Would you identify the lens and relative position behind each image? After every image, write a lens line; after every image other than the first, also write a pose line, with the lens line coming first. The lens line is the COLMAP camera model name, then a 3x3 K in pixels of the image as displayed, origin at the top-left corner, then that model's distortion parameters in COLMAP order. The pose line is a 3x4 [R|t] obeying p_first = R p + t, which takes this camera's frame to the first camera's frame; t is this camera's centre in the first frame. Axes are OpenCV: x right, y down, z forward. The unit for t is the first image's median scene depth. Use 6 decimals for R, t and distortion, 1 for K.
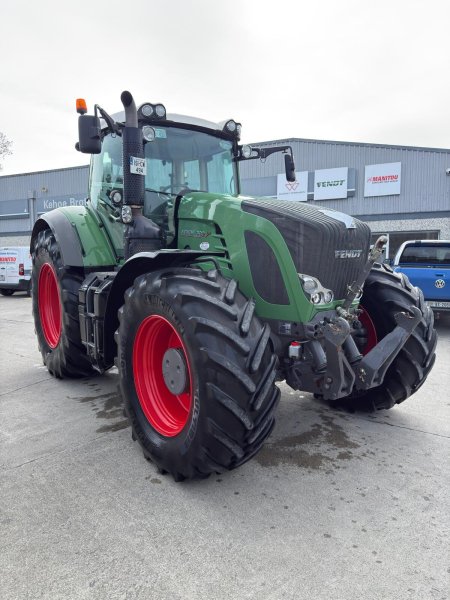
lens RADIAL K [[418.7, 0, 224.9], [0, 418.7, 304.3], [0, 0, 1]] dist [0.077380, -0.088357]
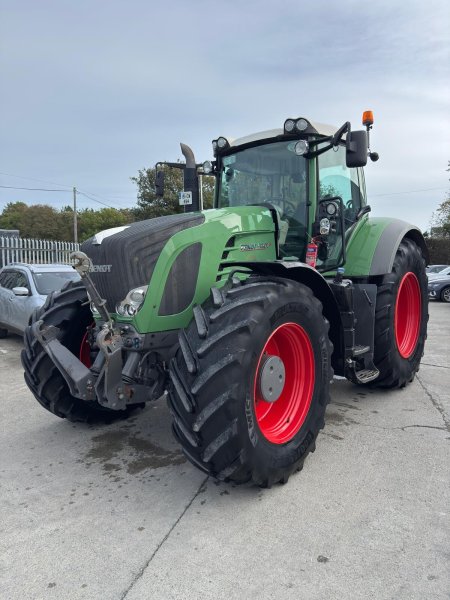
lens RADIAL K [[418.7, 0, 224.9], [0, 418.7, 304.3], [0, 0, 1]] dist [0.077380, -0.088357]
pose [[0.256672, 0.095647, -0.961754, 1.192778], [-0.111861, 0.991344, 0.068737, -0.118566], [0.960004, 0.089940, 0.265149, 0.886203]]
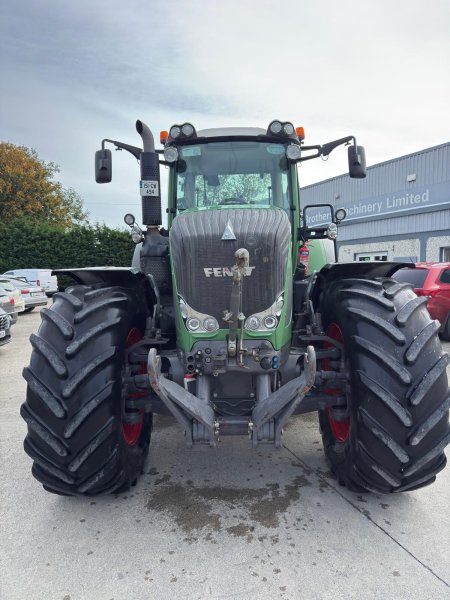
lens RADIAL K [[418.7, 0, 224.9], [0, 418.7, 304.3], [0, 0, 1]] dist [0.077380, -0.088357]
pose [[0.790736, 0.046859, -0.610361, 0.664369], [-0.064449, 0.997897, -0.006884, -0.045218], [0.608755, 0.044780, 0.792093, 0.321593]]
